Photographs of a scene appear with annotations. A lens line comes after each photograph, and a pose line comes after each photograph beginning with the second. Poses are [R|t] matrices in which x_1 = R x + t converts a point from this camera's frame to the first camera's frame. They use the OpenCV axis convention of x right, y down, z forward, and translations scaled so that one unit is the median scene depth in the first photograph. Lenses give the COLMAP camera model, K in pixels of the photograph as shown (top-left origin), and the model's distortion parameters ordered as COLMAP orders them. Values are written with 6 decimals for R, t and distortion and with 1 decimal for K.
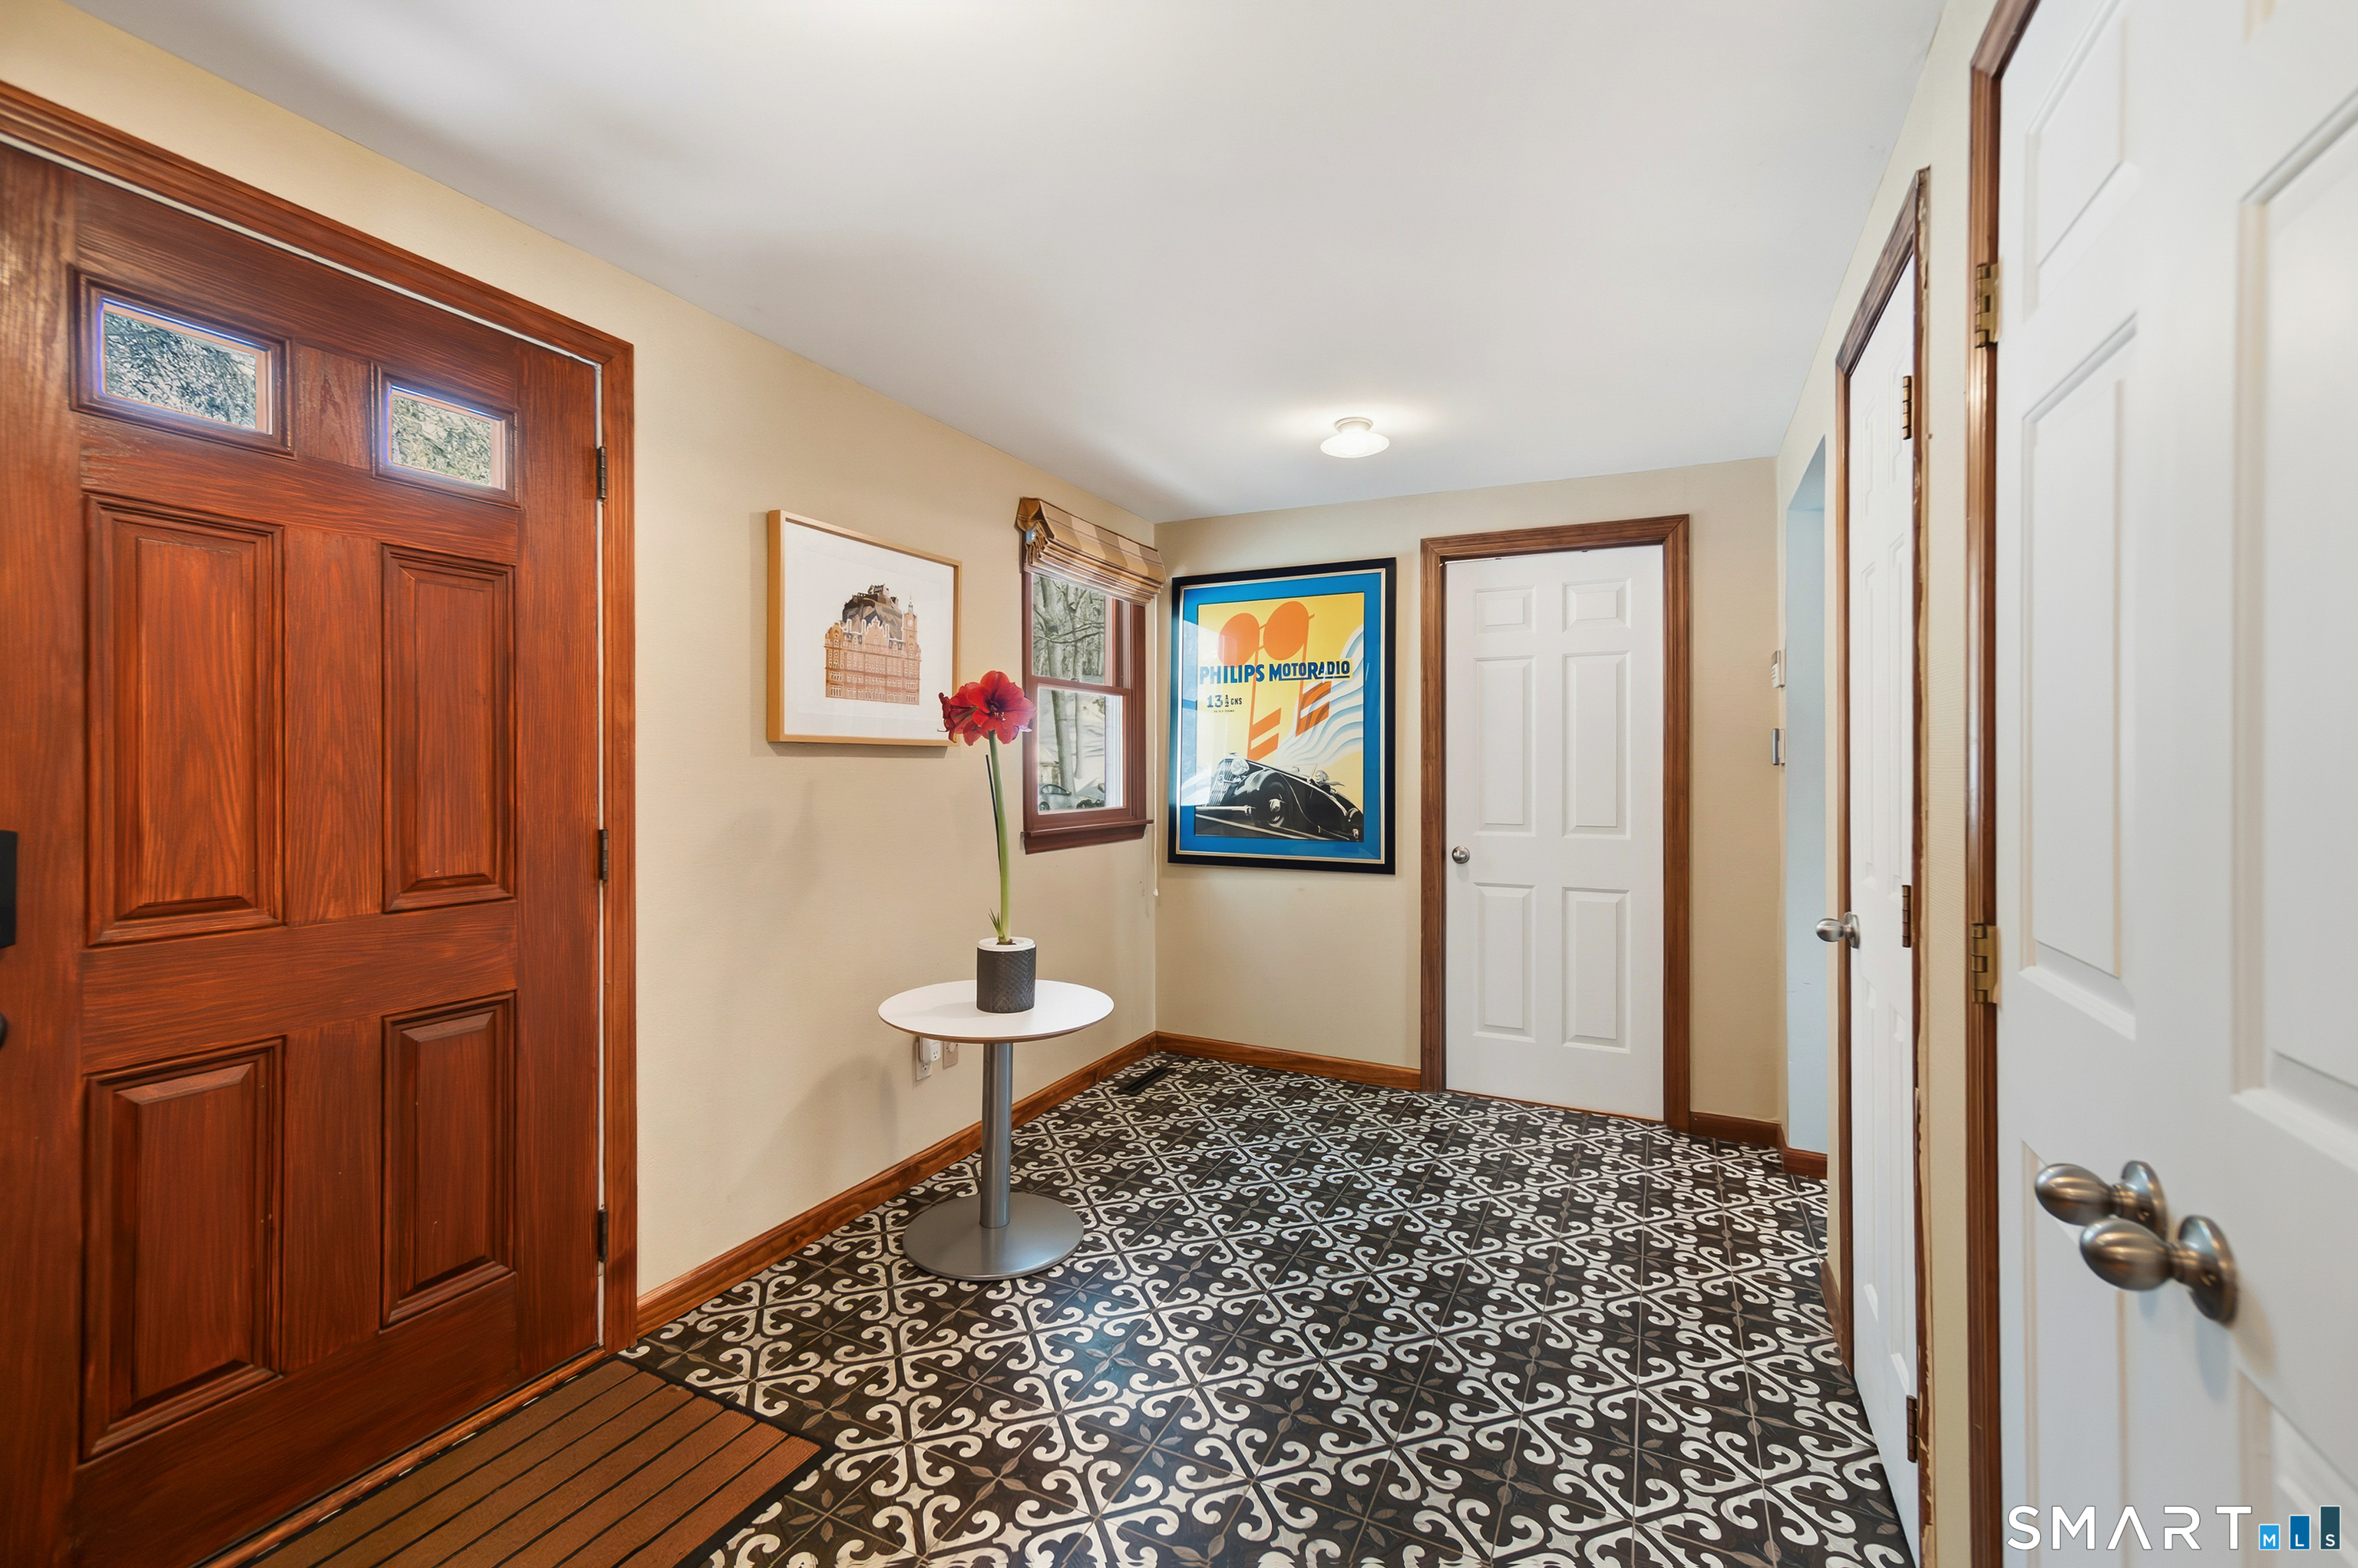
lens RADIAL K [[1017.0, 0, 1155.4], [0, 1017.0, 771.5], [0, 0, 1]] dist [-0.000383, 0.000049]
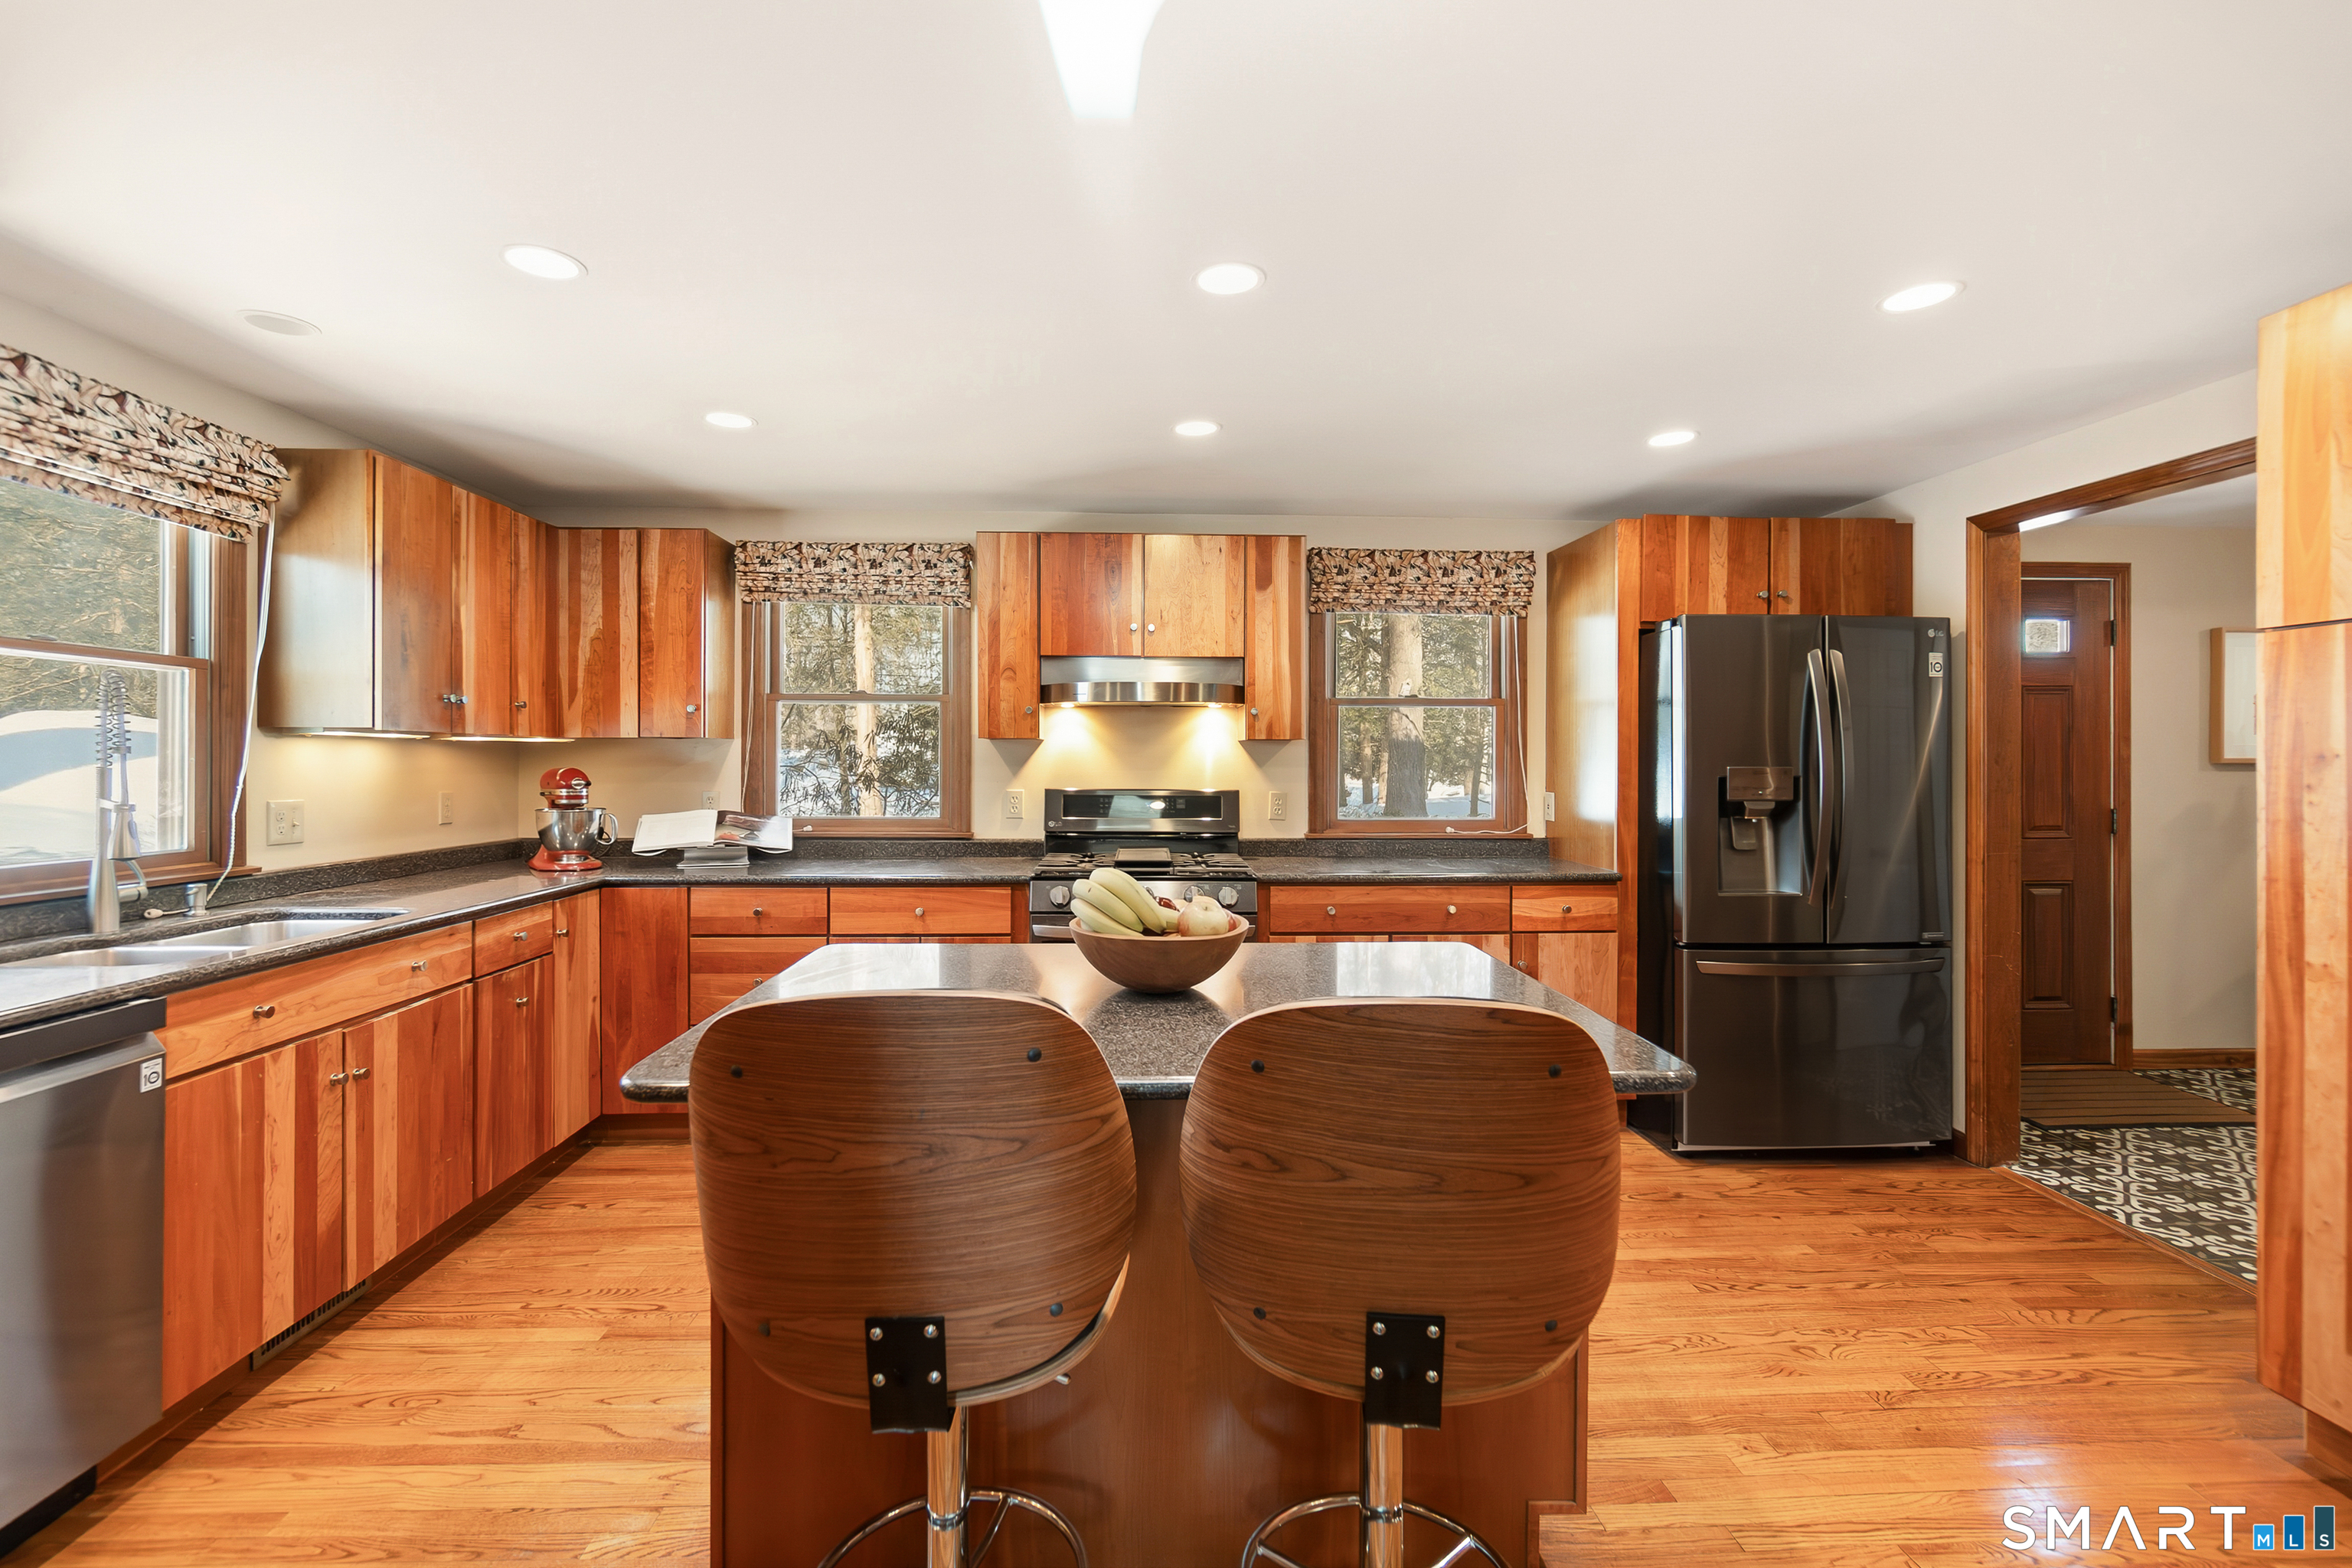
lens RADIAL K [[1031.8, 0, 1175.4], [0, 1031.8, 763.4], [0, 0, 1]] dist [-0.008622, -0.000043]
pose [[0.491921, 0.000868, -0.870639, 0.163516], [-0.007179, 0.999970, -0.003059, -0.007634], [0.870610, 0.007755, 0.491912, -0.856680]]
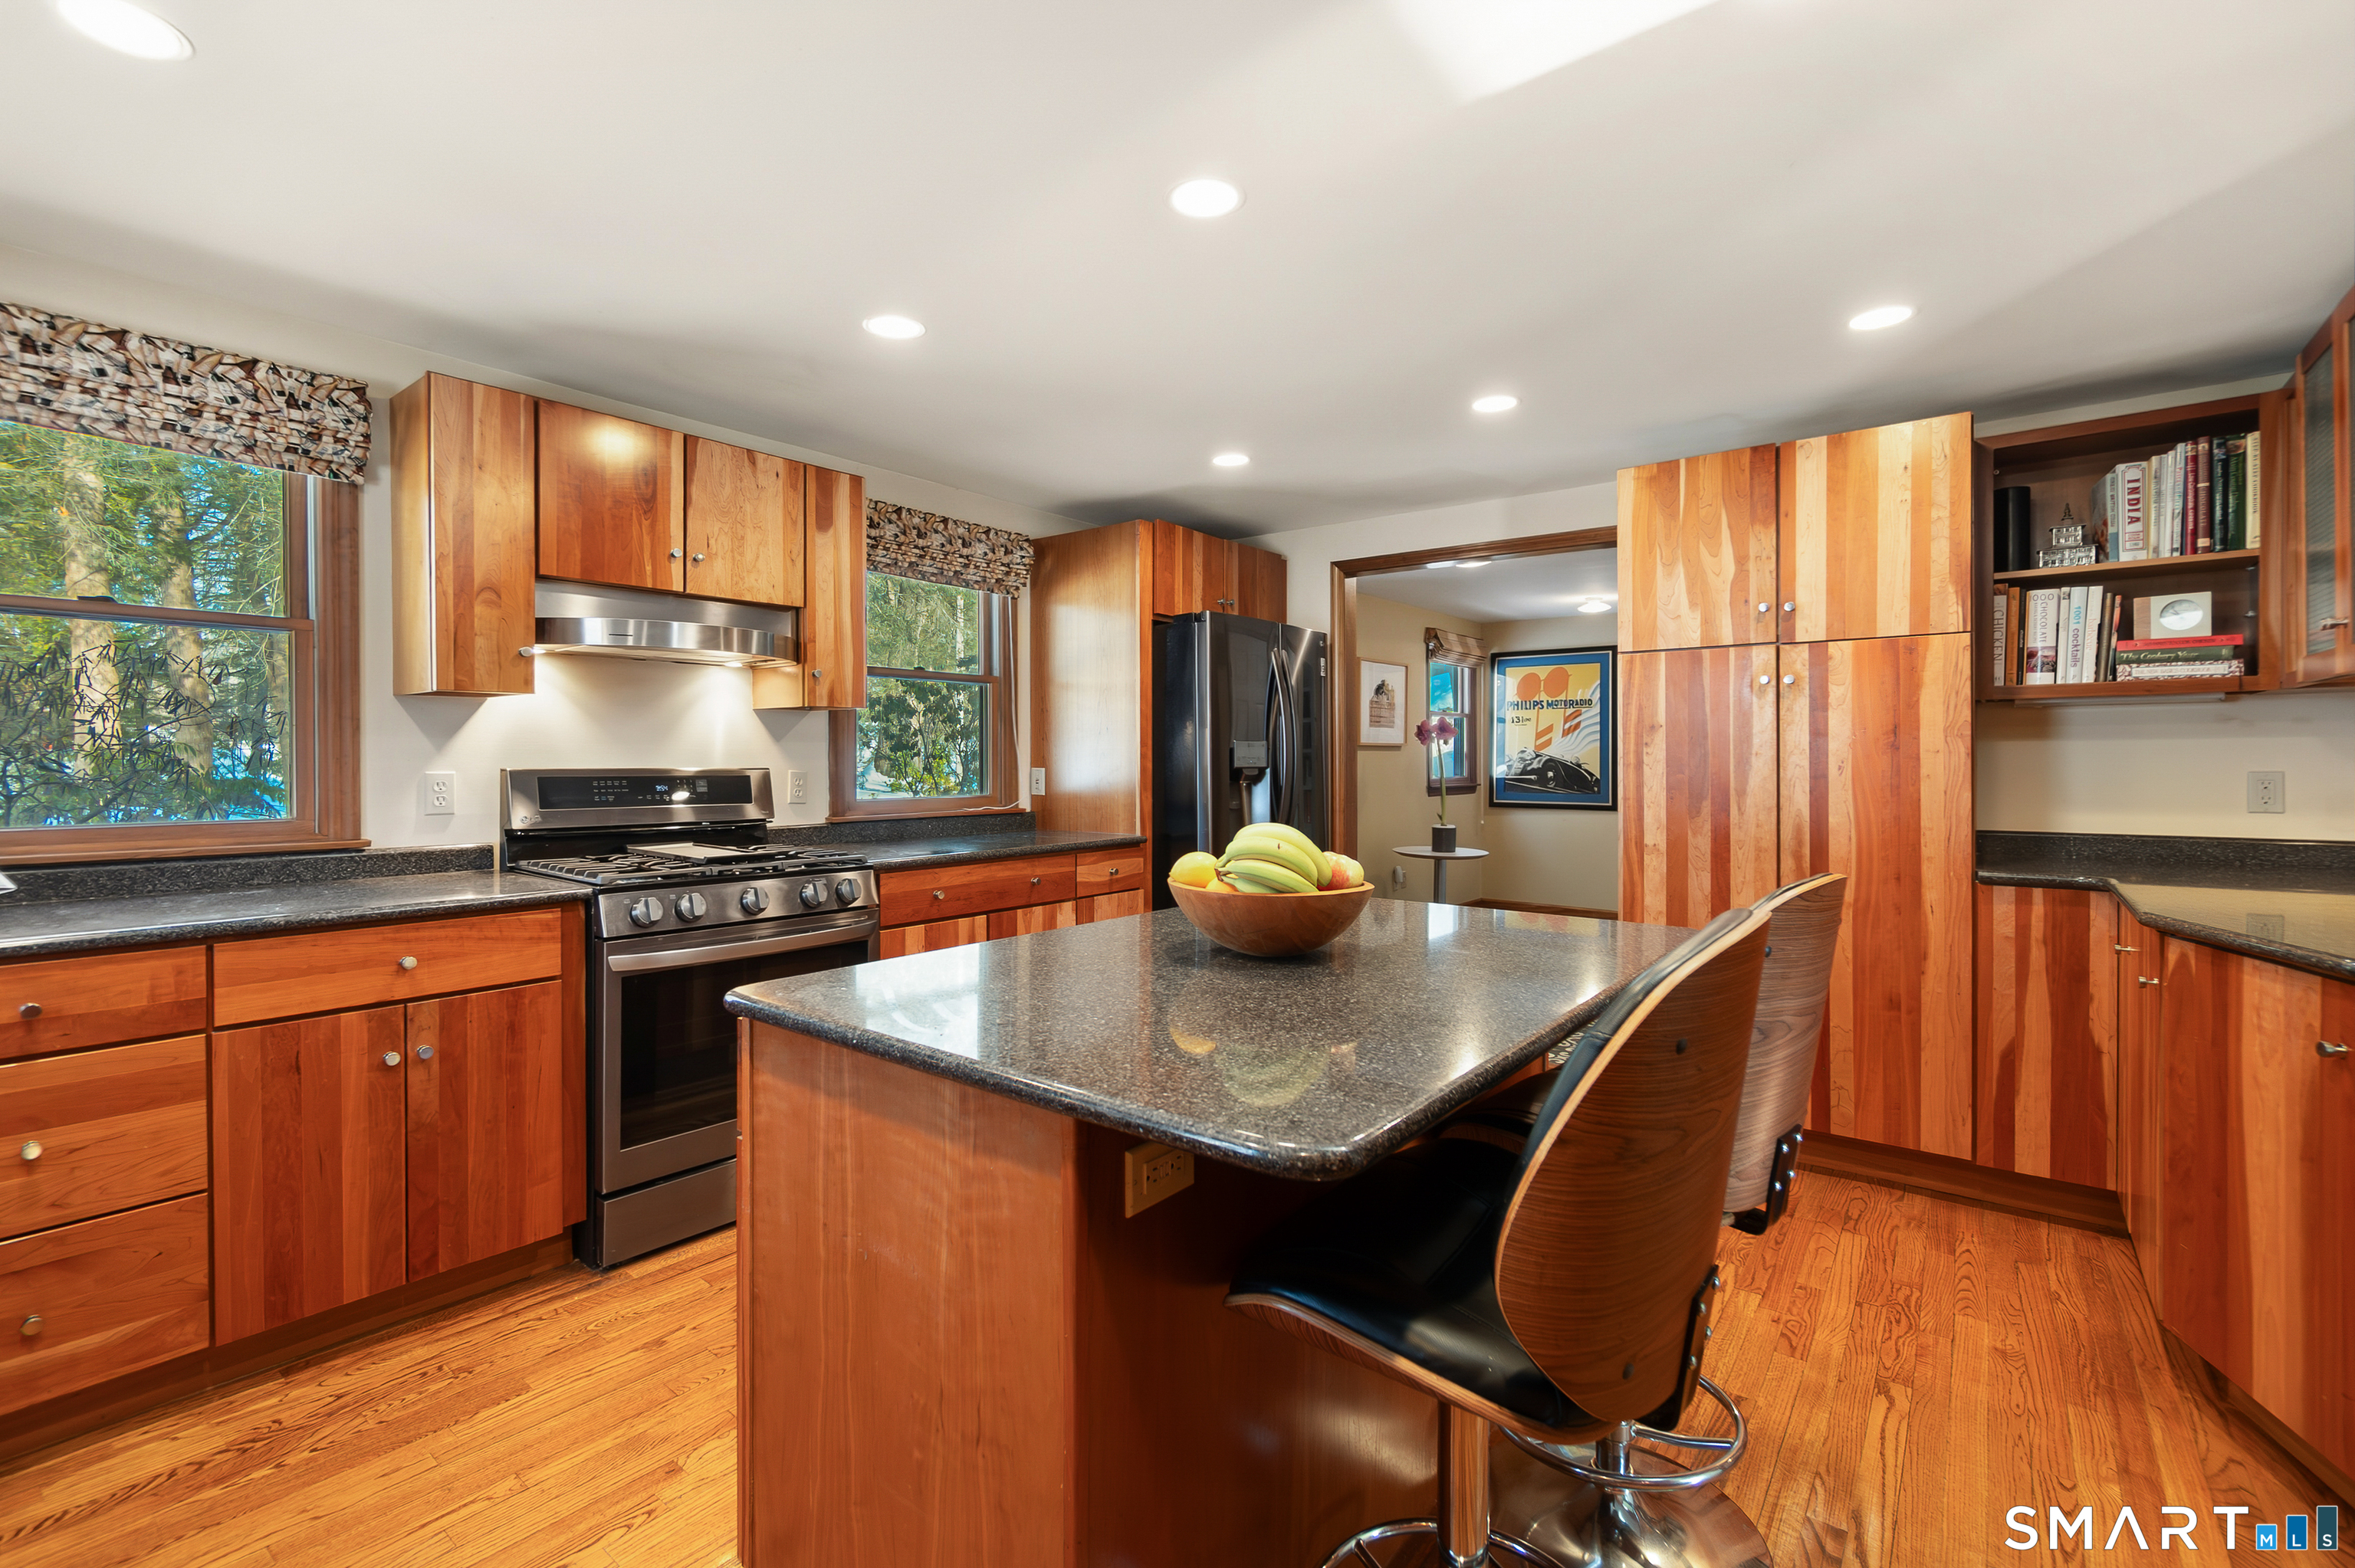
lens RADIAL K [[1032.9, 0, 1176.9], [0, 1032.9, 763.4], [0, 0, 1]] dist [-0.008622, -0.000043]
pose [[0.980065, -0.004060, -0.198633, -0.189219], [0.003647, 0.999990, -0.002443, 0.014082], [0.198641, 0.001670, 0.980071, -1.057033]]
